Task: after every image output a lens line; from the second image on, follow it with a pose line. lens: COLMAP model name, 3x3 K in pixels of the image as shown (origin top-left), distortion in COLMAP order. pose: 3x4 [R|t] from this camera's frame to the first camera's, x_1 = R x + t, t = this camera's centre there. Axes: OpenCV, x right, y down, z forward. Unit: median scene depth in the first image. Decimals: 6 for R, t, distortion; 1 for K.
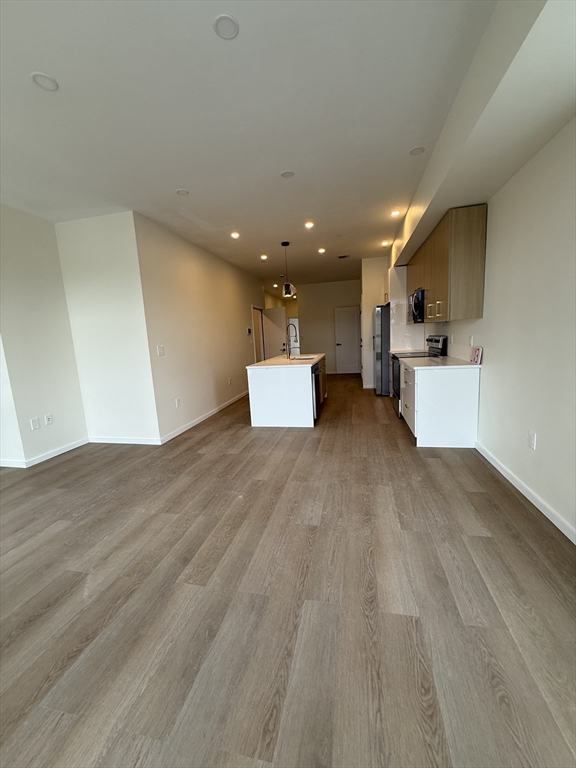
lens RADIAL K [[306.2, 0, 289.7], [0, 306.2, 382.5], [0, 0, 1]] dist [0.001505, -0.000060]
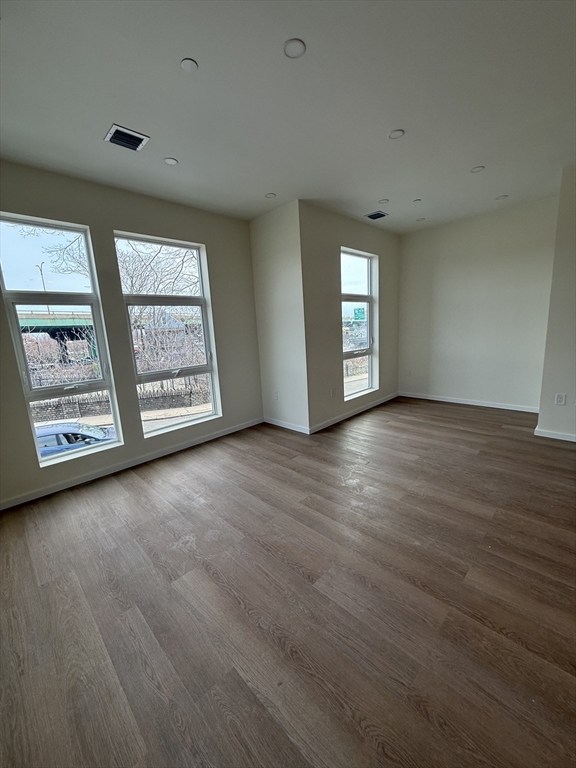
lens RADIAL K [[306.2, 0, 289.7], [0, 306.2, 382.5], [0, 0, 1]] dist [0.001505, -0.000060]
pose [[-0.535762, 0.232690, -0.811674, 0.283830], [-0.046090, 0.951786, 0.303280, -0.121471], [0.843110, 0.199896, -0.499207, 0.539145]]
